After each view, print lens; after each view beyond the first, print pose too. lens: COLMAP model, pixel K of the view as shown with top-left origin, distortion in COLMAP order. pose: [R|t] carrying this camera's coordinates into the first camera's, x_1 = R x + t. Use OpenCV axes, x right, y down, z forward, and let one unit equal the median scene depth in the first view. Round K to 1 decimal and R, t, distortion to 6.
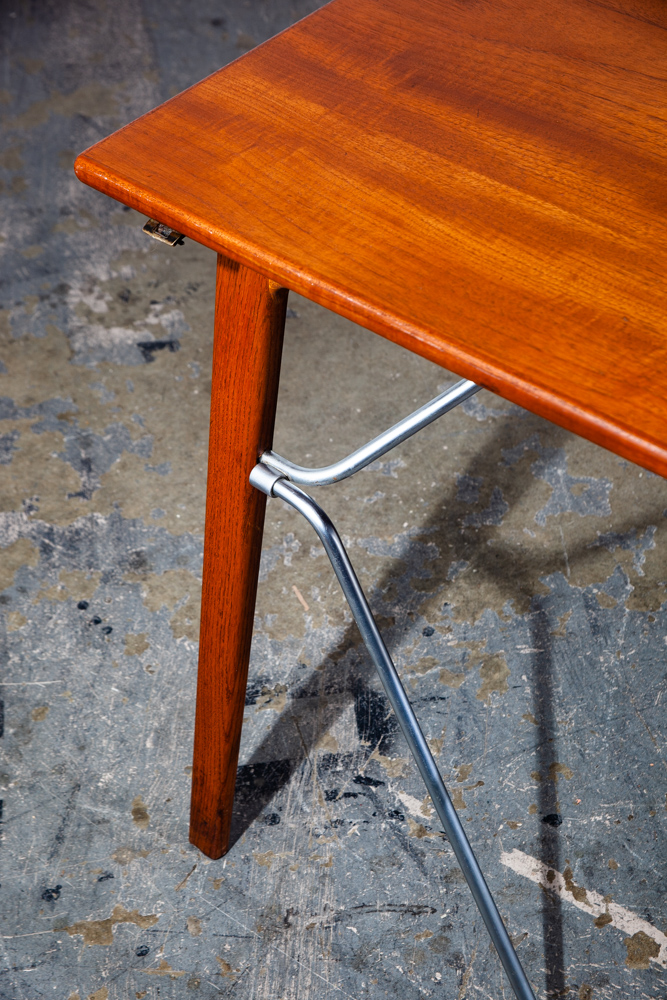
lens RADIAL K [[1987.2, 0, 331.8], [0, 1987.2, 500.8], [0, 0, 1]] dist [0.316068, 0.000000]
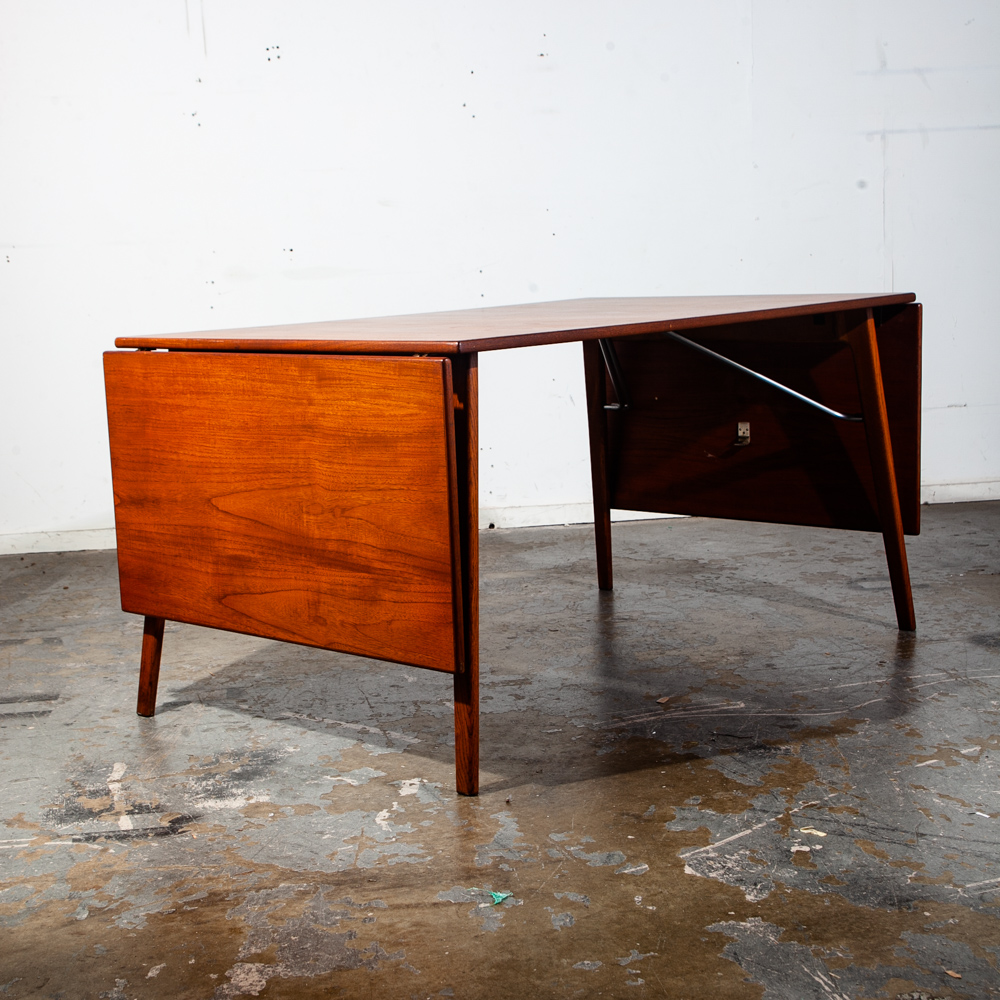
lens RADIAL K [[1708.9, 0, 487.3], [0, 1708.9, 555.8], [0, 0, 1]] dist [0.015002, 0.000000]
pose [[0.999608, 0.027295, 0.006175, 0.287366], [-0.019751, 0.844430, -0.535302, 1.001429], [-0.019825, 0.534970, 0.844638, -0.631019]]
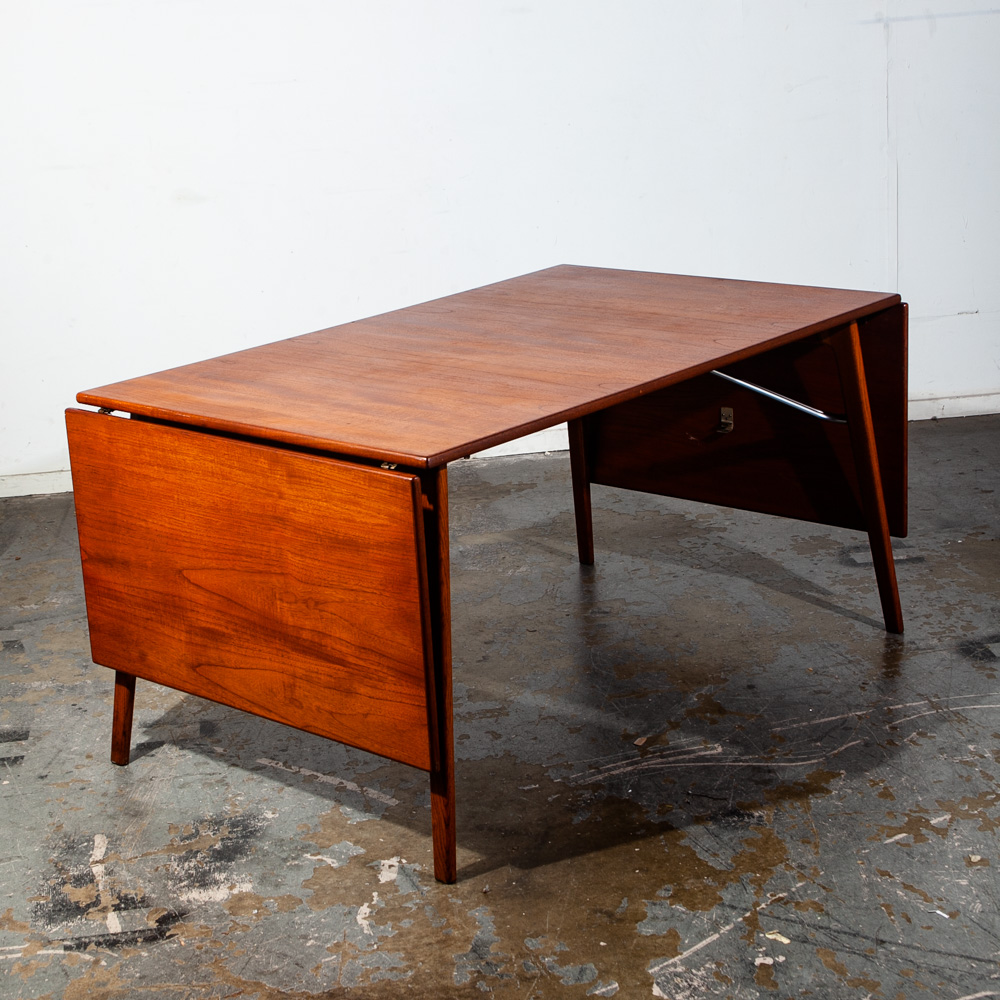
lens RADIAL K [[2004.9, 0, 469.7], [0, 2004.9, 466.5], [0, 0, 1]] dist [0.059808, 0.000000]
pose [[0.999948, 0.005792, 0.008432, 0.289265], [-0.001300, 0.889540, -0.456856, 0.868070], [-0.010147, 0.456822, 0.889500, -1.032686]]
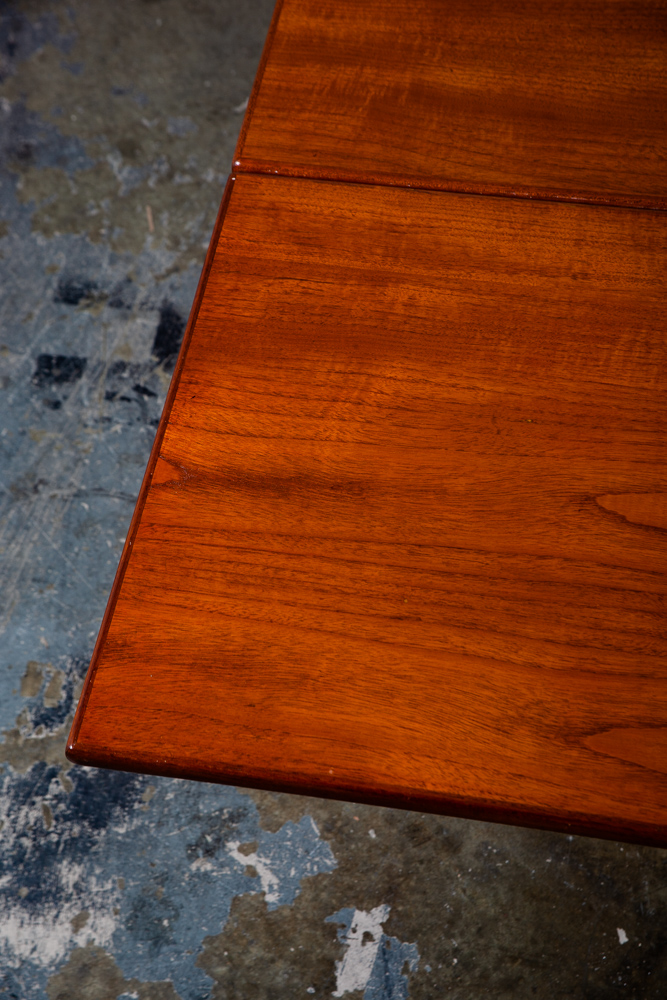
lens RADIAL K [[2272.4, 0, 330.2], [0, 2272.4, 502.7], [0, 0, 1]] dist [0.406015, 0.000000]
pose [[0.968789, 0.213052, -0.126712, 0.316735], [-0.180784, 0.956996, 0.226881, -0.123375], [0.169600, -0.196893, 0.965644, -0.290896]]
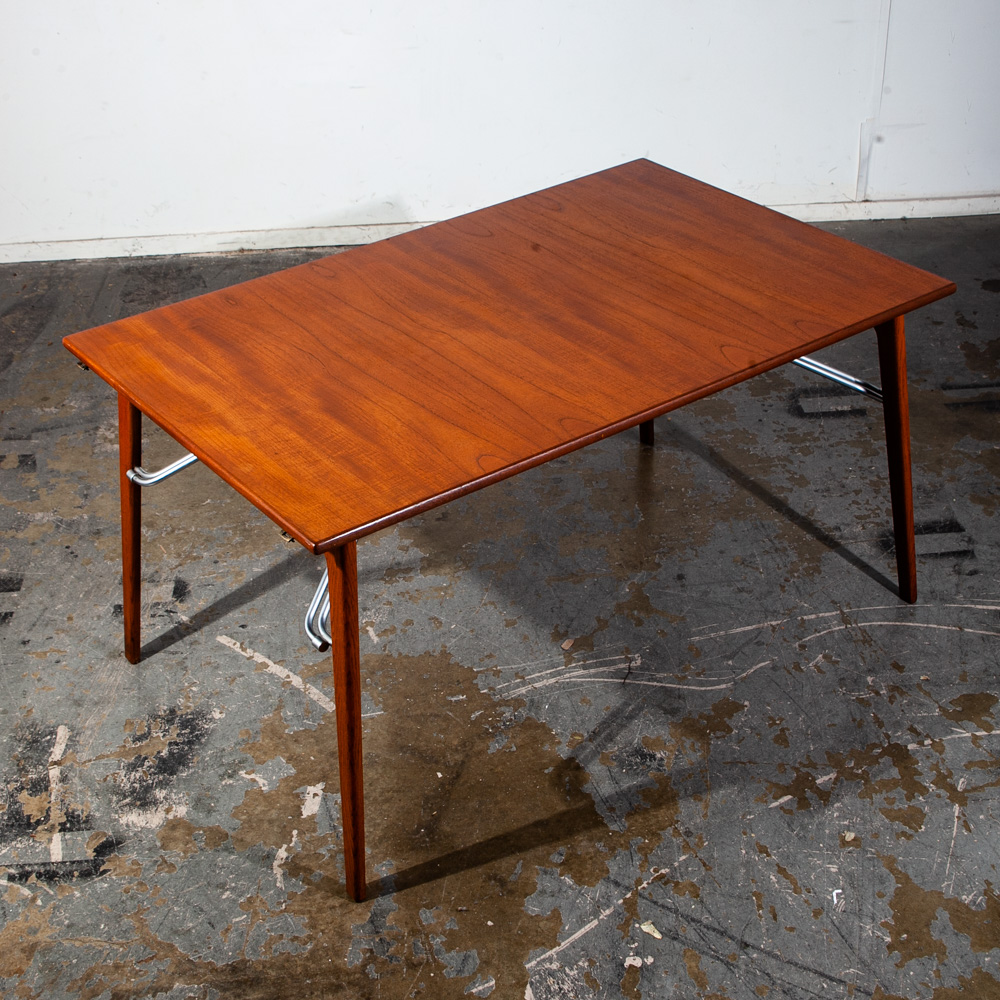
lens RADIAL K [[1596.5, 0, 490.2], [0, 1596.5, 505.4], [0, 0, 1]] dist [-0.027568, 0.000000]
pose [[0.998409, 0.053219, -0.018615, 0.424693], [-0.055691, 0.982367, -0.178475, 0.337260], [0.008789, 0.179227, 0.983768, -0.839753]]
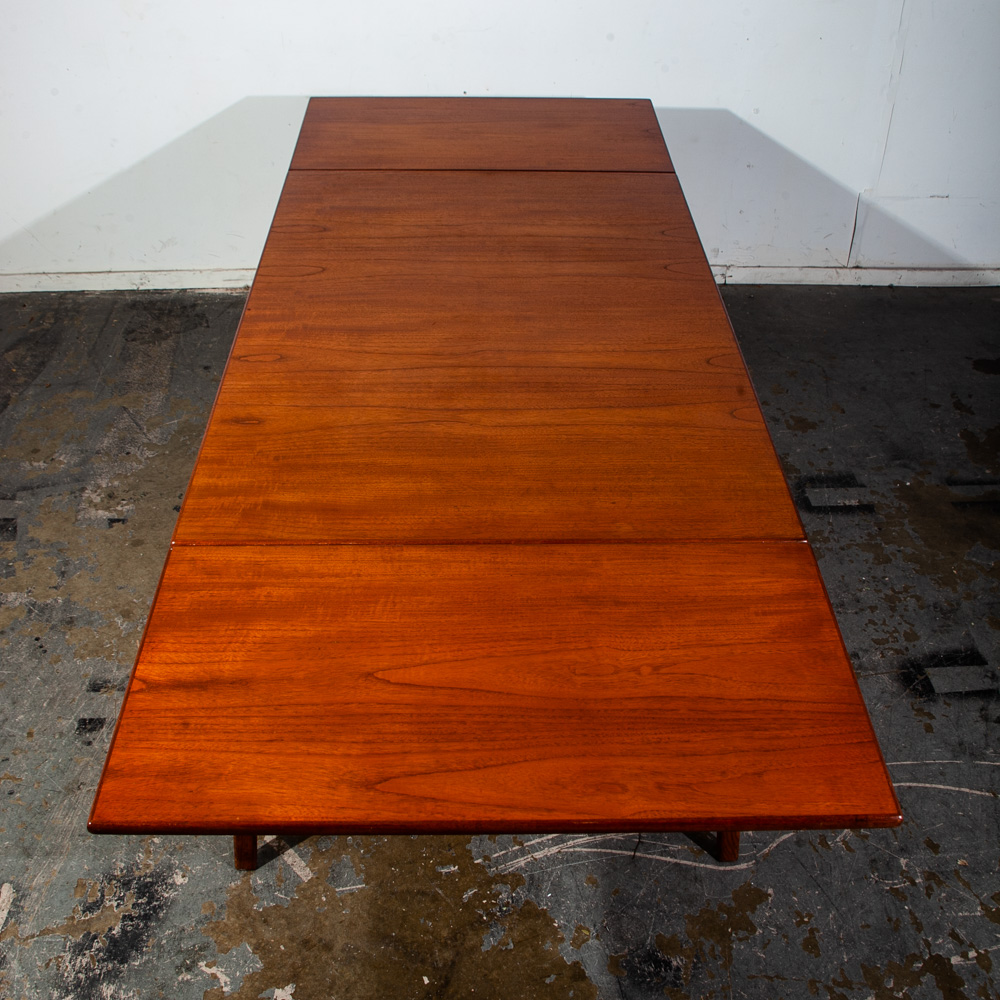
lens RADIAL K [[1238.4, 0, 489.8], [0, 1238.4, 523.2], [0, 0, 1]] dist [-0.093075, 0.000000]
pose [[0.995412, 0.095284, 0.008741, 0.365718], [-0.093913, 0.990399, -0.101445, 0.020494], [-0.018324, 0.100159, 0.994803, -0.320377]]
